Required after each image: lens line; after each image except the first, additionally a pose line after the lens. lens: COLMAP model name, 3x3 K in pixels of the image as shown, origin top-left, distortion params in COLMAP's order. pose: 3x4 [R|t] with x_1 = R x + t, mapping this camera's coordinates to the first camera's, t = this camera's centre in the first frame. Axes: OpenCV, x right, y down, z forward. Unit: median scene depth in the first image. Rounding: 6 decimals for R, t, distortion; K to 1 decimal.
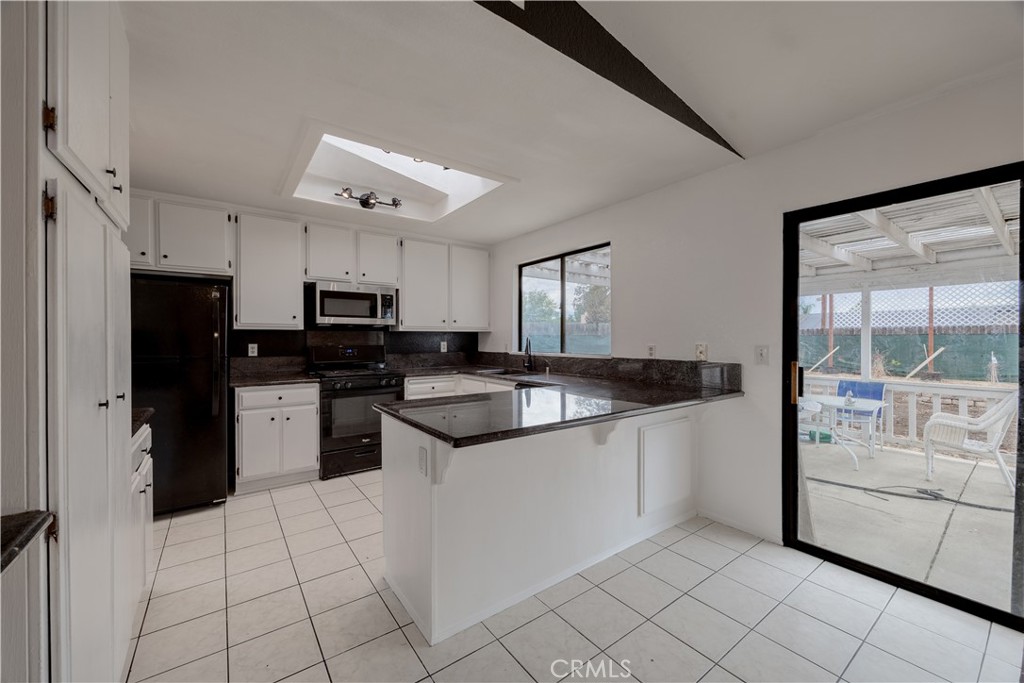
lens RADIAL K [[403.2, 0, 542.3], [0, 403.2, 340.8], [0, 0, 1]] dist [-0.002513, 0.000498]
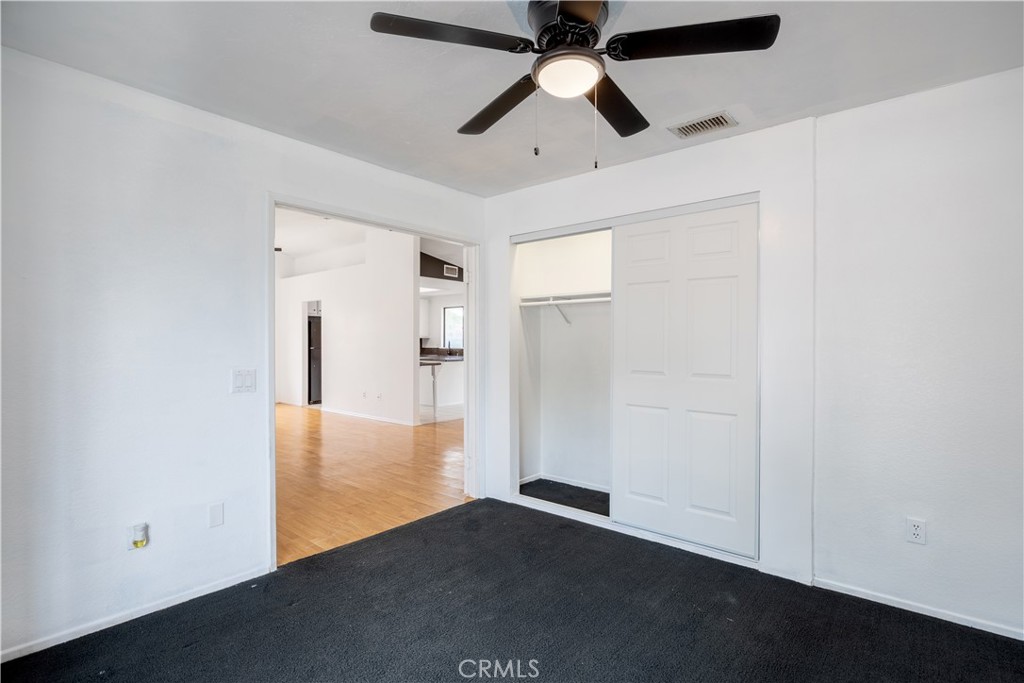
lens RADIAL K [[528.9, 0, 538.4], [0, 528.9, 348.3], [0, 0, 1]] dist [-0.006309, -0.000727]
pose [[0.982144, 0.001326, 0.188127, -0.116727], [-0.003148, 0.999951, 0.009383, 0.004309], [-0.188105, -0.009808, 0.982100, -2.247562]]
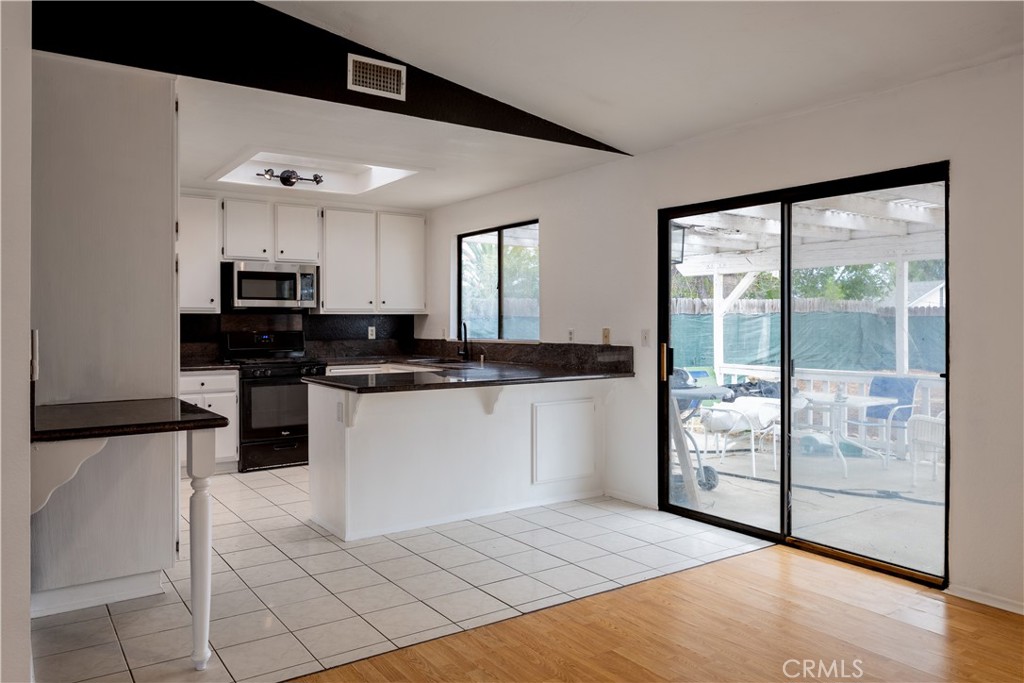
lens RADIAL K [[750.4, 0, 505.6], [0, 750.4, 322.4], [0, 0, 1]] dist [-0.000932, 0.007143]
pose [[0.995654, -0.001107, -0.093121, 0.225274], [0.000732, 0.999991, -0.004059, 0.000764], [0.093125, 0.003973, 0.995647, -0.664333]]
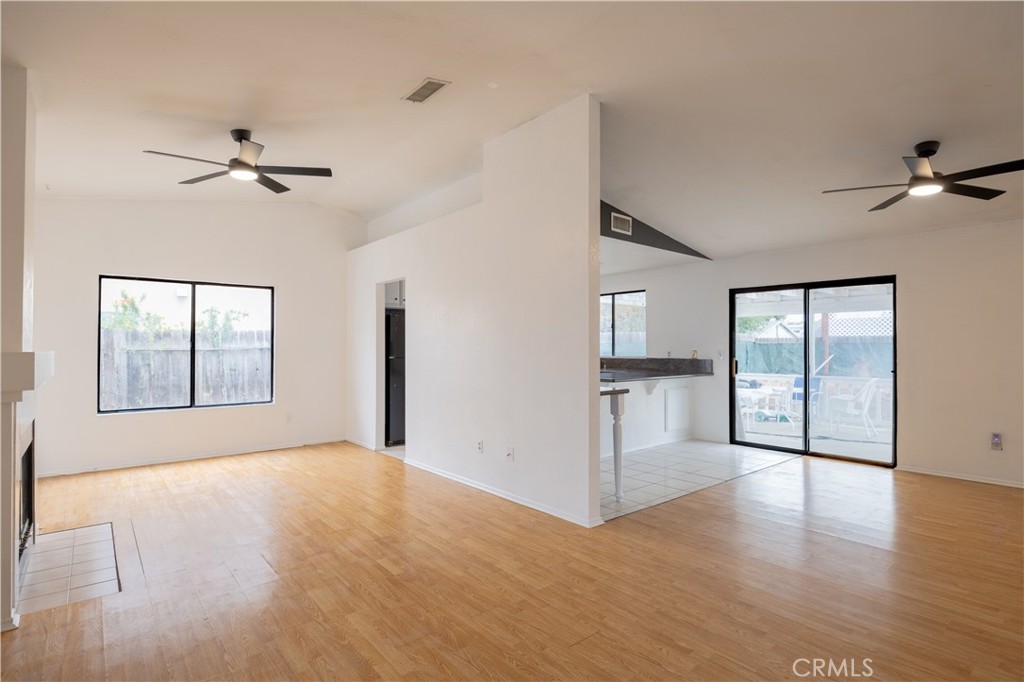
lens RADIAL K [[528.9, 0, 522.6], [0, 528.9, 349.0], [0, 0, 1]] dist [-0.006309, -0.000727]
pose [[0.999809, 0.002708, 0.019358, -0.352021], [-0.002751, 0.999994, 0.002193, -0.000699], [-0.019352, -0.002245, 0.999810, -1.102604]]
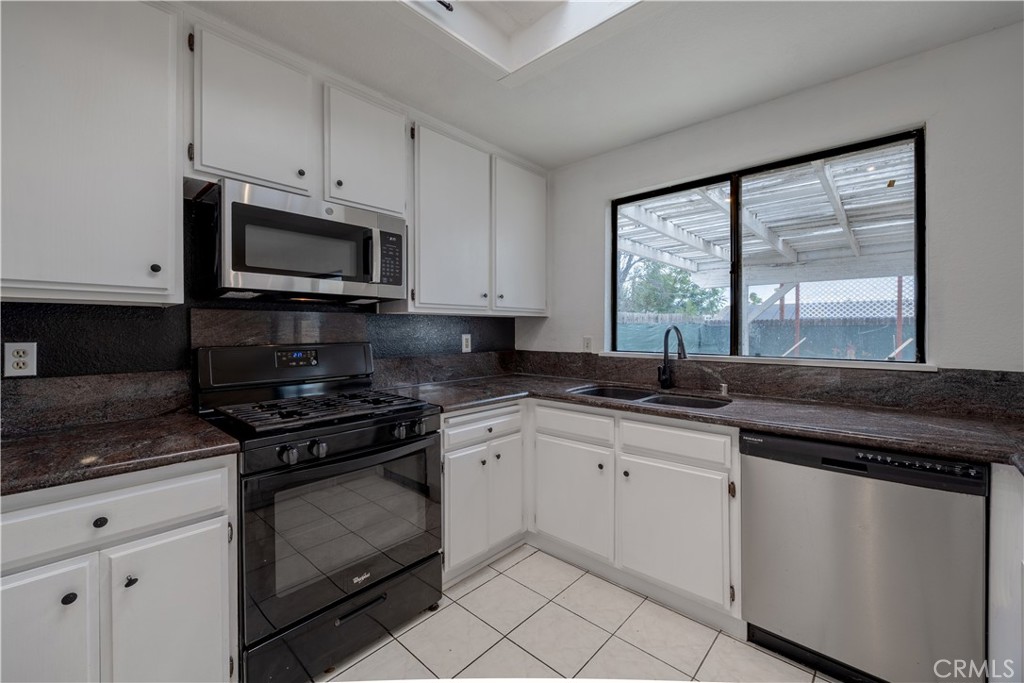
lens RADIAL K [[403.2, 0, 536.7], [0, 403.2, 330.3], [0, 0, 1]] dist [-0.002513, 0.000498]
pose [[0.979230, 0.000896, 0.202749, -0.340655], [-0.000614, 0.999999, -0.001455, -0.002275], [-0.202750, 0.001301, 0.979230, 0.556313]]
